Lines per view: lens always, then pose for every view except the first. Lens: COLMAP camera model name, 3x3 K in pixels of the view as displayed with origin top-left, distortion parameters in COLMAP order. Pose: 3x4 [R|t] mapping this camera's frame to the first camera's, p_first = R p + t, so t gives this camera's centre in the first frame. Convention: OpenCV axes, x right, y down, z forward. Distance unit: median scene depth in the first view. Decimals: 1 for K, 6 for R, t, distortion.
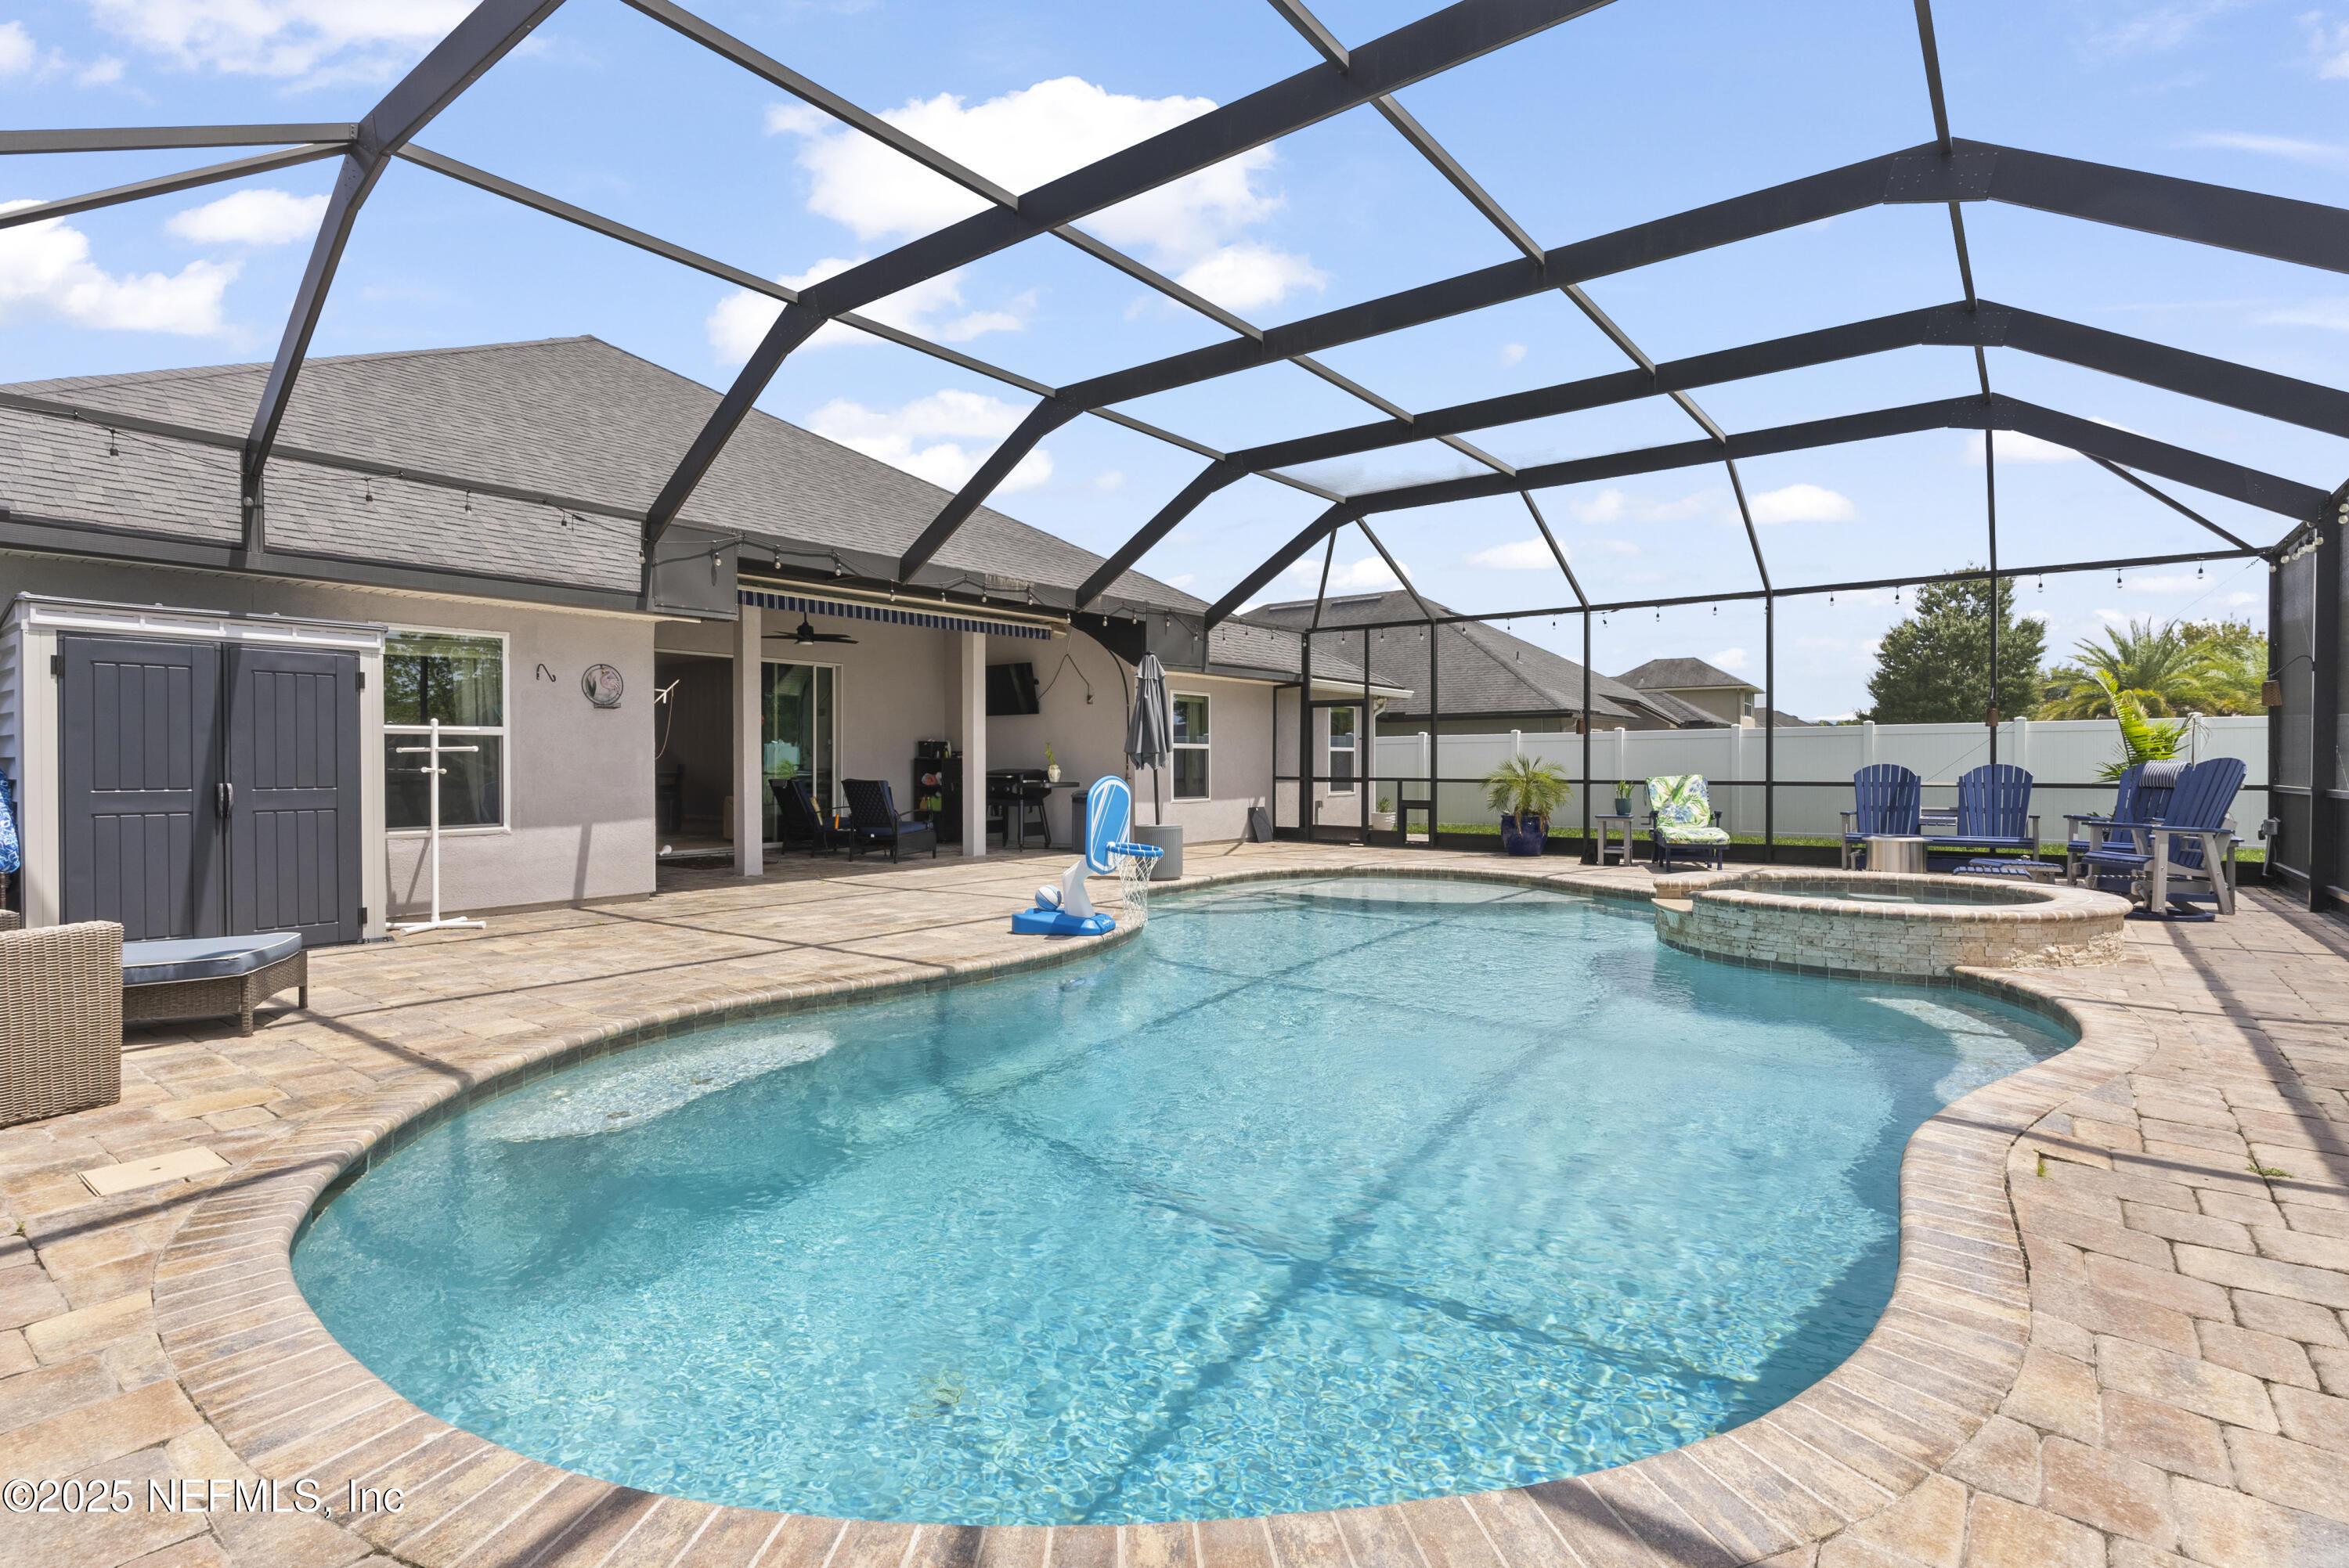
lens RADIAL K [[1129.3, 0, 1166.7], [0, 1129.3, 783.9], [0, 0, 1]] dist [0.003684, 0.000236]
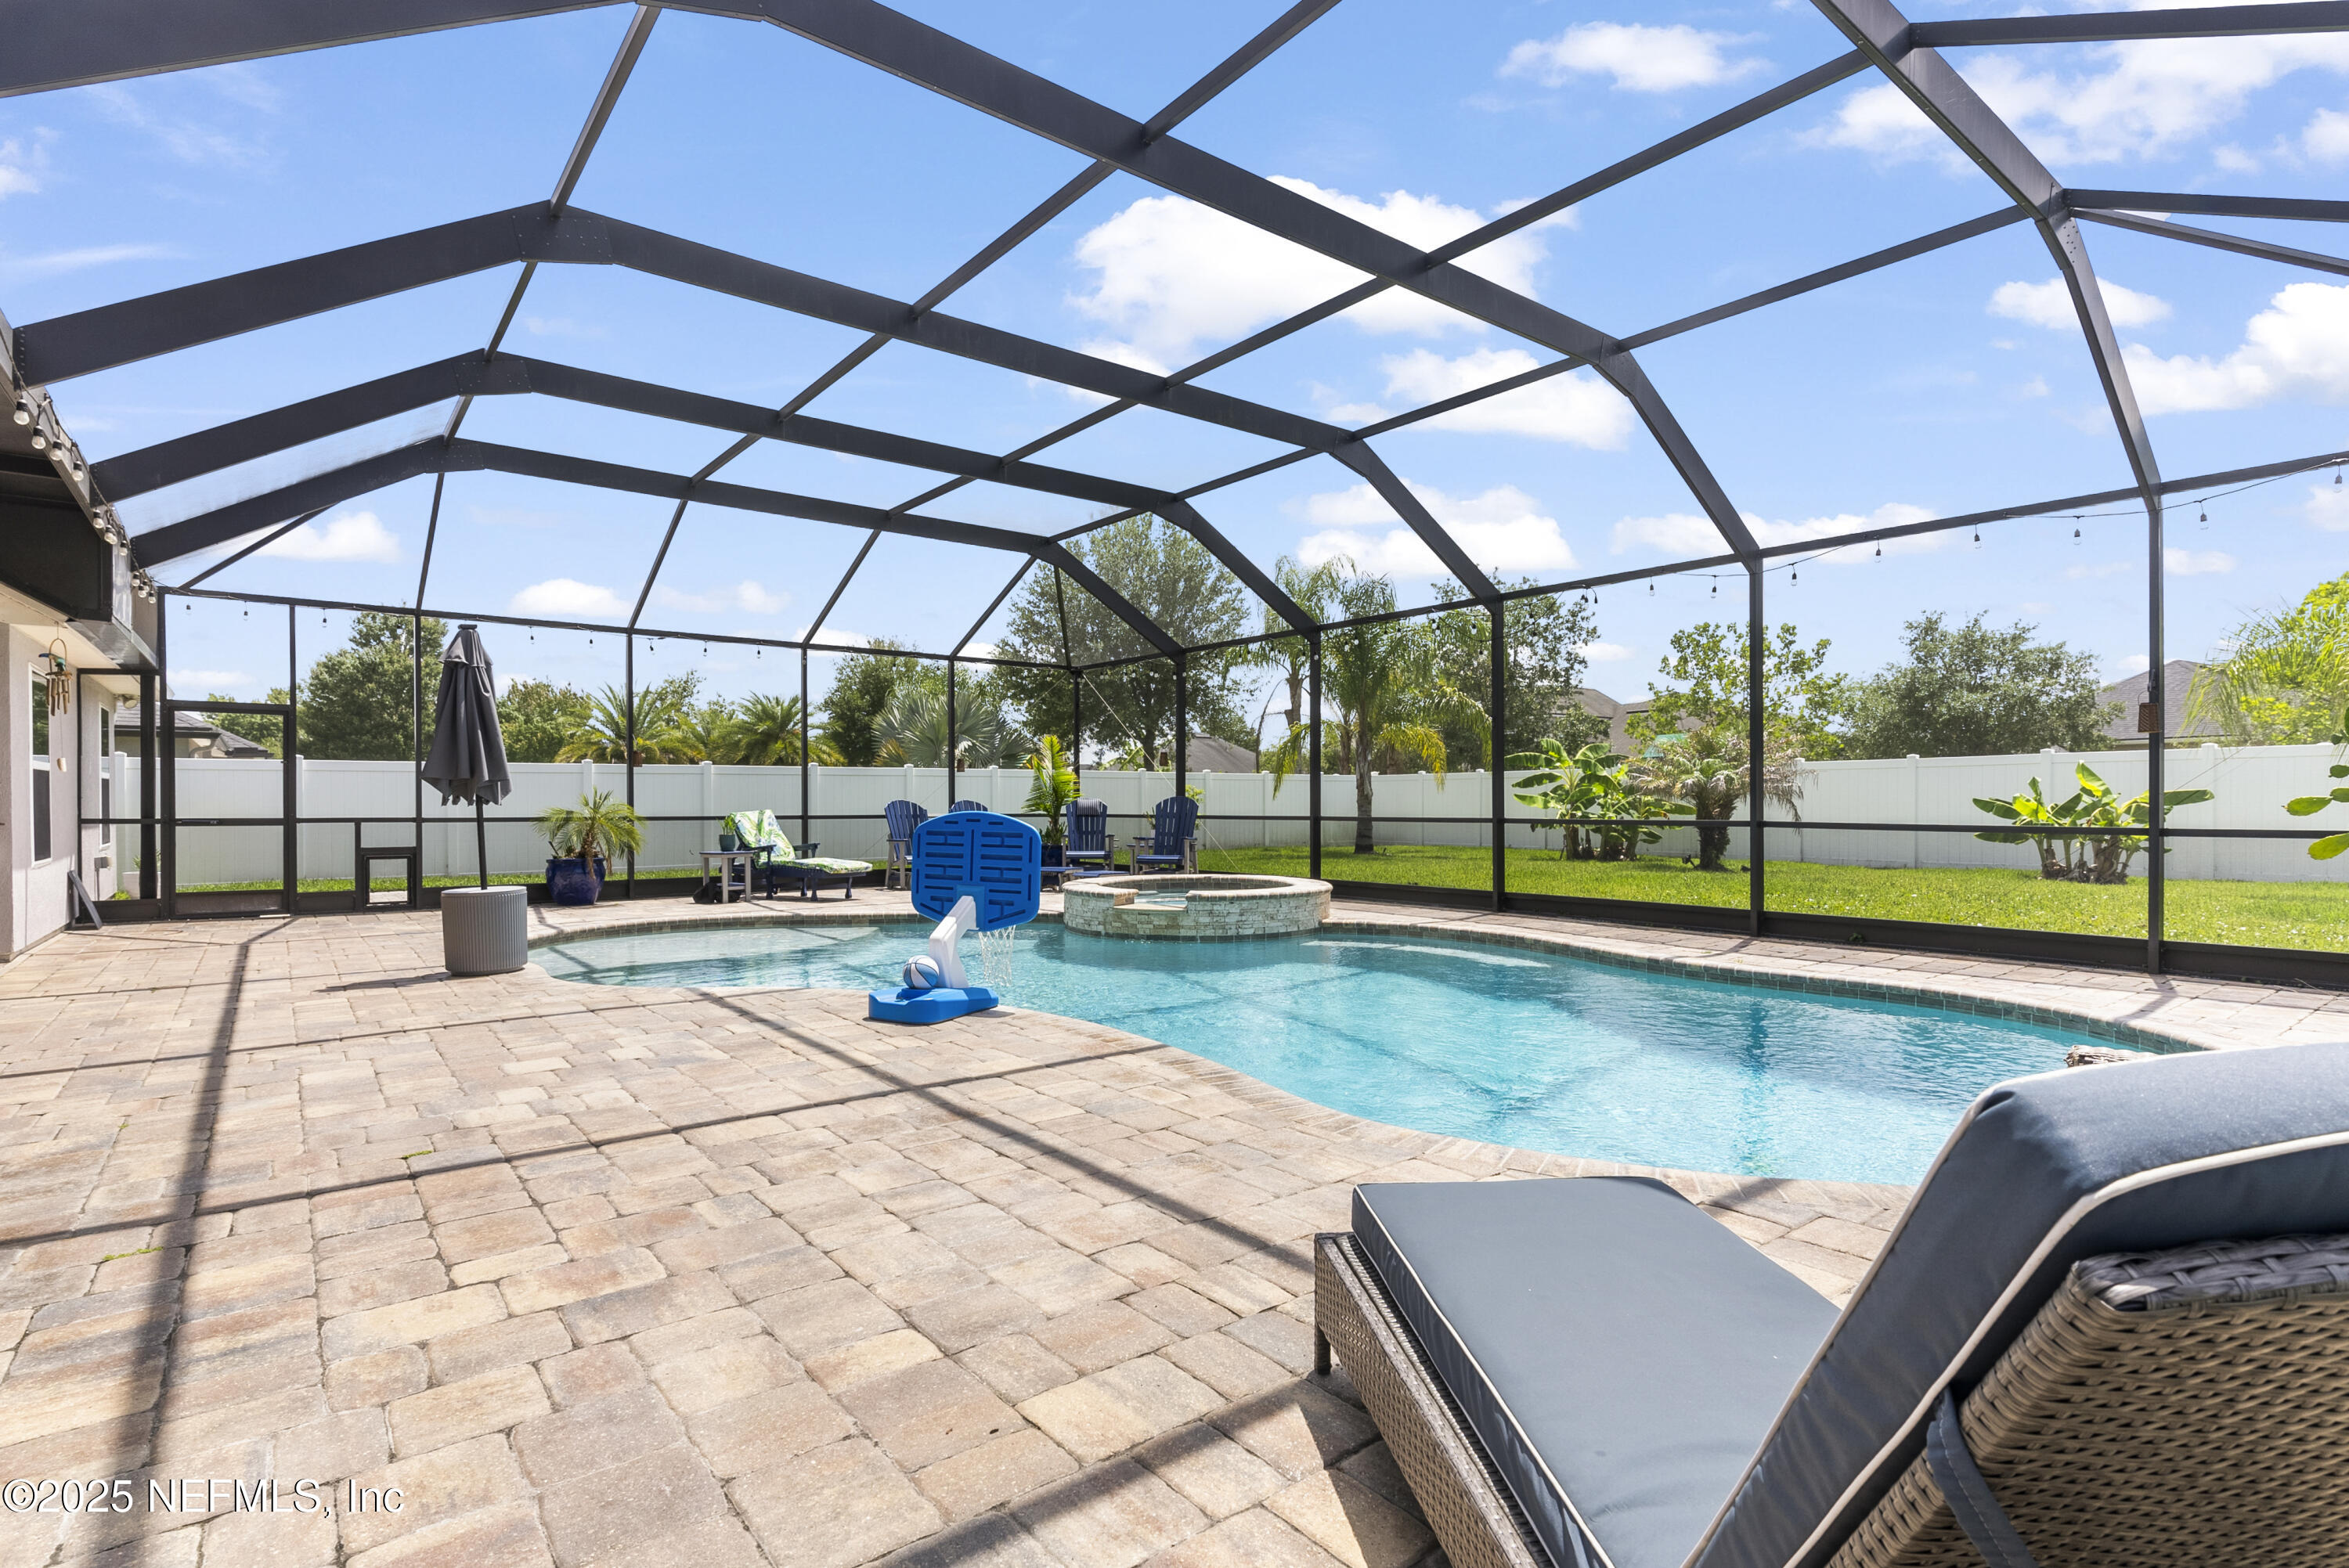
lens RADIAL K [[1151.9, 0, 1172.4], [0, 1151.9, 824.2], [0, 0, 1]] dist [-0.002147, -0.000240]
pose [[0.249164, -0.017758, 0.968298, -0.386806], [0.015909, 0.999772, 0.014242, -0.003347], [-0.968331, 0.011856, 0.249390, 0.304586]]
